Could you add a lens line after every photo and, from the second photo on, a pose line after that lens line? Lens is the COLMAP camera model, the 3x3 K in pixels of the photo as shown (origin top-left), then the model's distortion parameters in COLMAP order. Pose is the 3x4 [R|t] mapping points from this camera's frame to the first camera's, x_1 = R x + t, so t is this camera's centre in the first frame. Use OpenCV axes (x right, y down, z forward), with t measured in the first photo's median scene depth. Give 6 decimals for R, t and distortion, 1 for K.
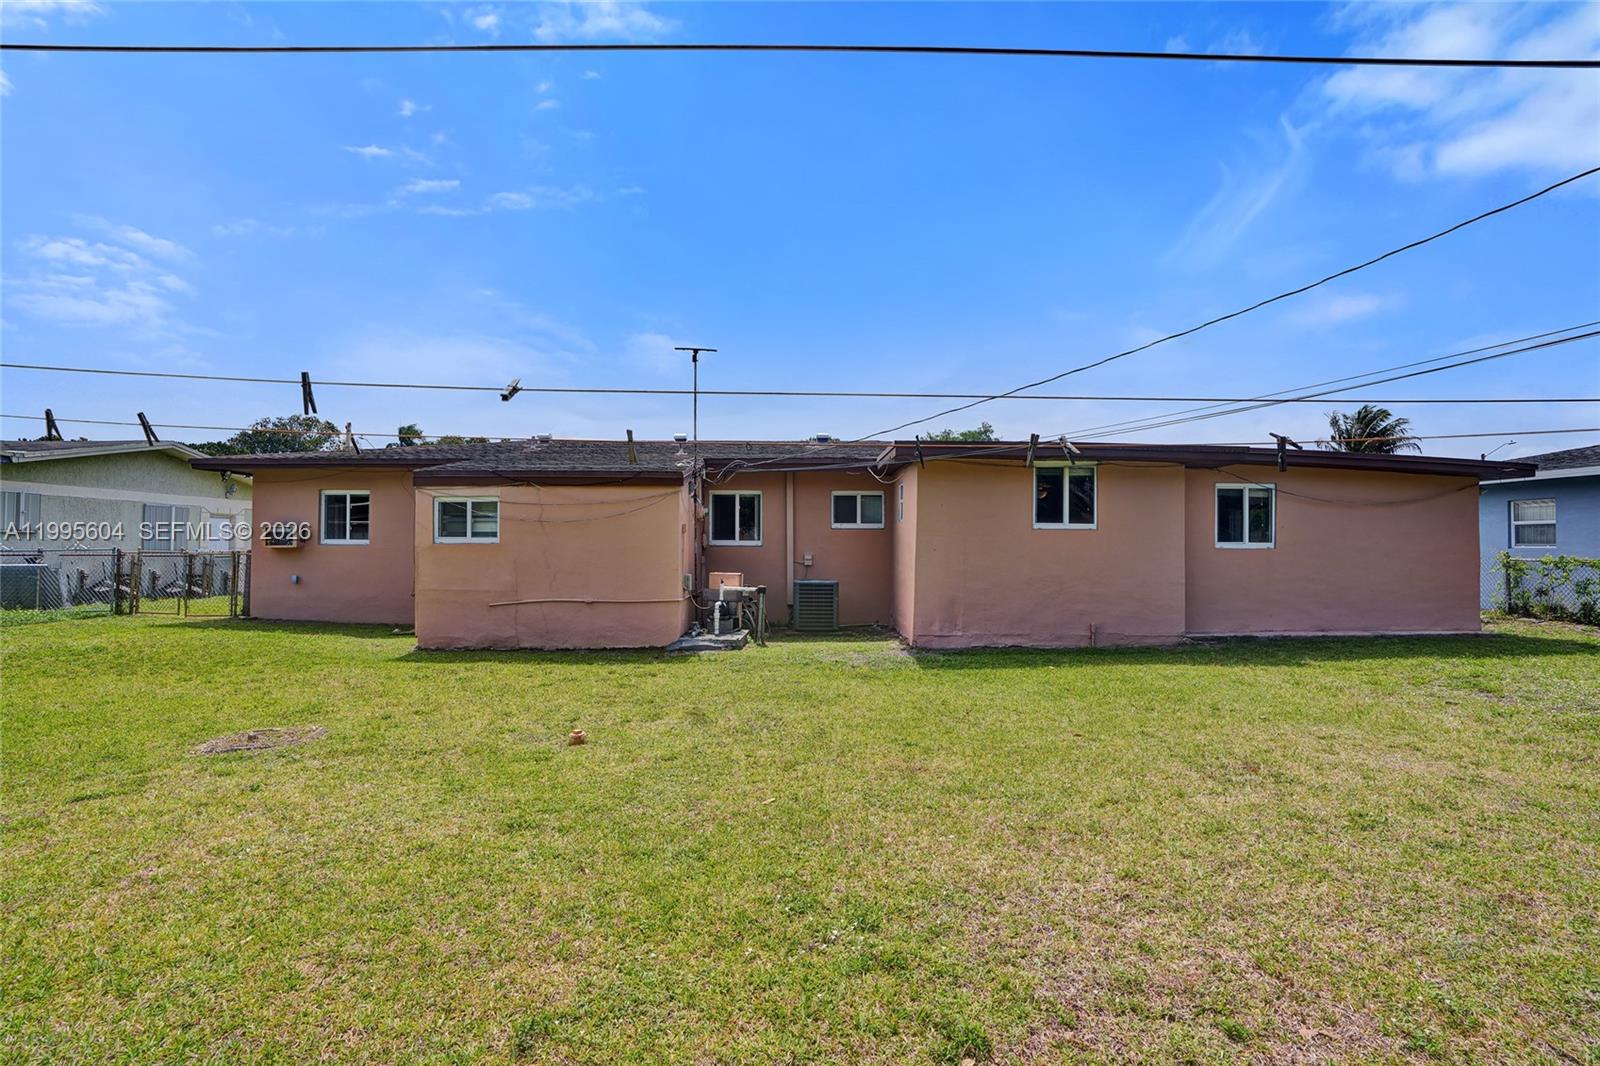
lens RADIAL K [[734.3, 0, 811.3], [0, 734.3, 532.7], [0, 0, 1]] dist [-0.073481, 0.028168]
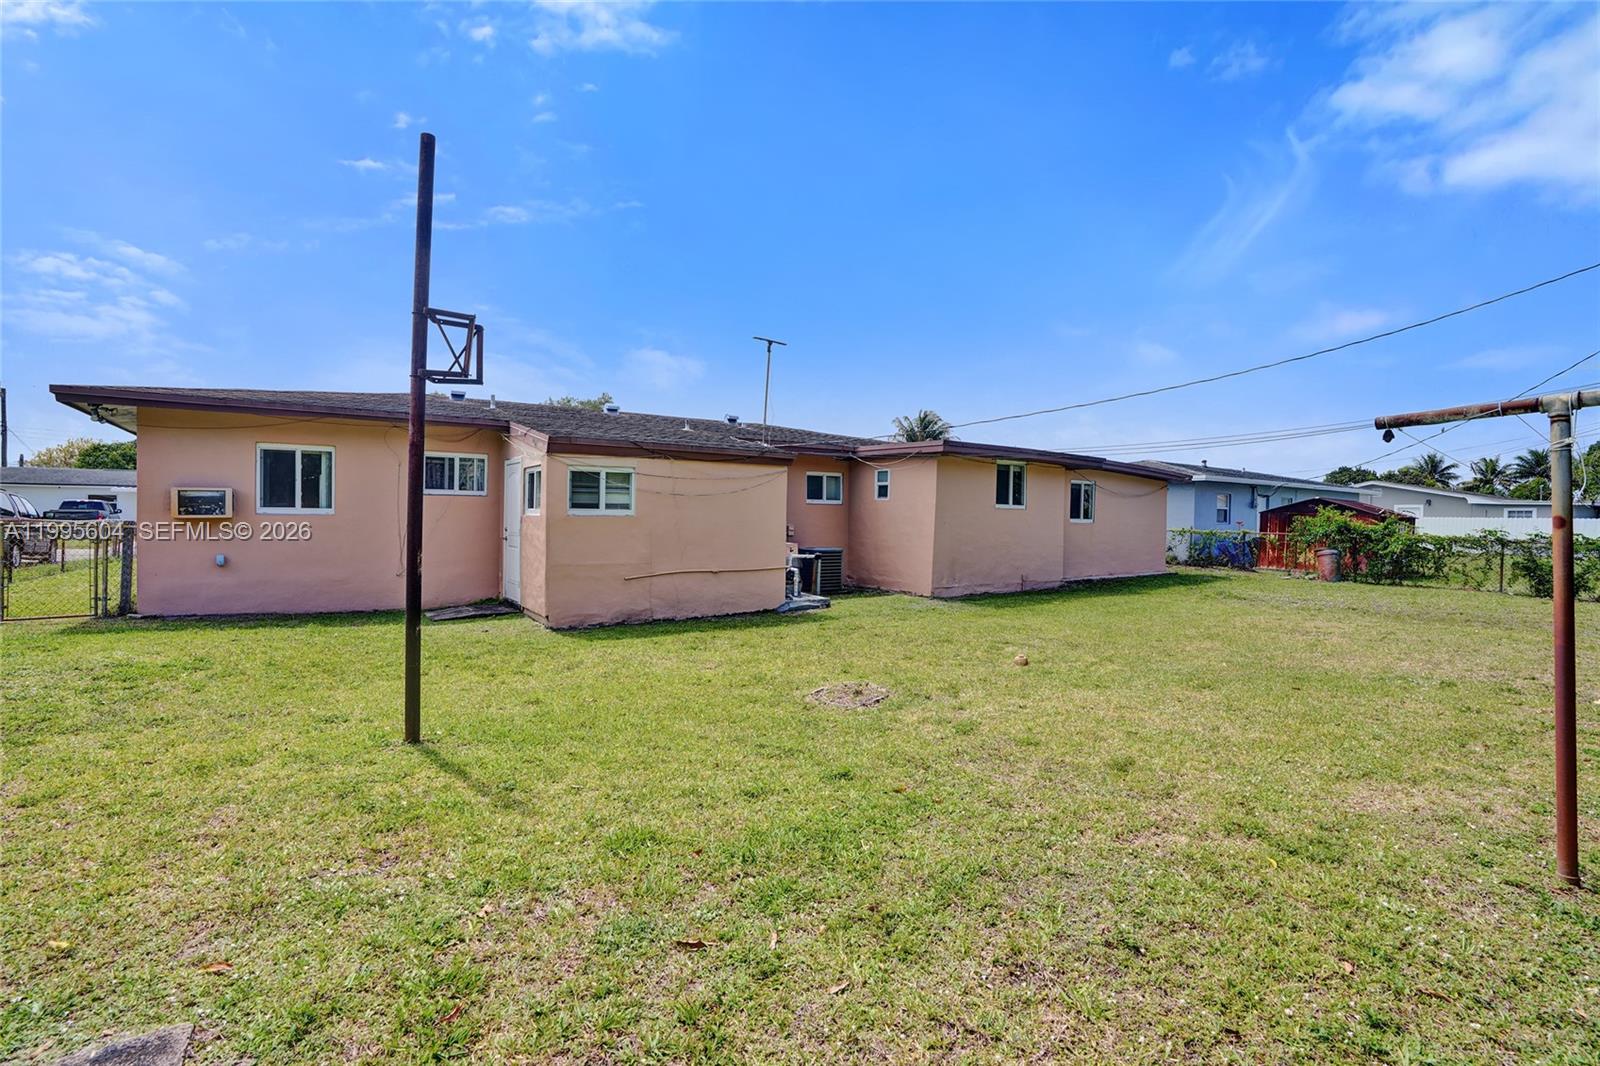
lens RADIAL K [[737.9, 0, 812.7], [0, 737.9, 531.5], [0, 0, 1]] dist [-0.058888, 0.010083]
pose [[0.824166, -0.004068, 0.566334, -0.771372], [-0.017964, 0.999283, 0.033321, -0.001459], [-0.566063, -0.037636, 0.823502, 0.038697]]
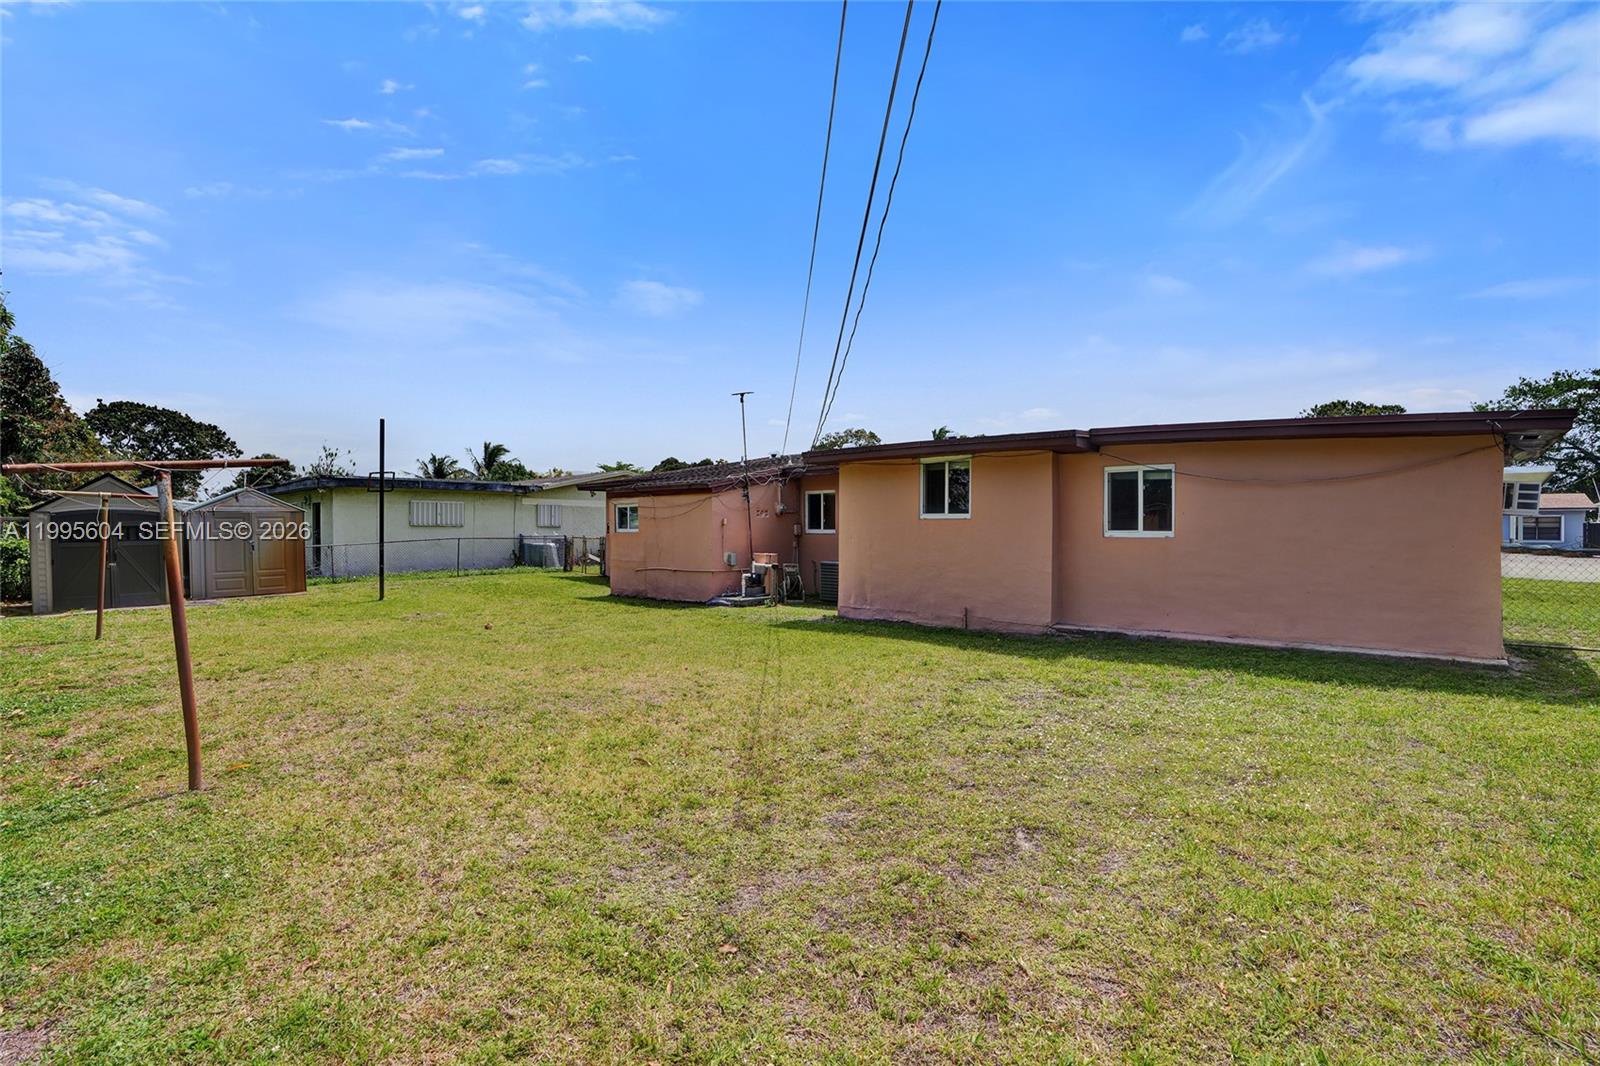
lens RADIAL K [[761.0, 0, 807.9], [0, 761.0, 532.2], [0, 0, 1]] dist [-0.077933, 0.032598]
pose [[0.725119, -0.001151, -0.688622, 0.976373], [0.010353, 0.999904, 0.009230, 0.002376], [0.688545, -0.013822, 0.725062, 0.031309]]
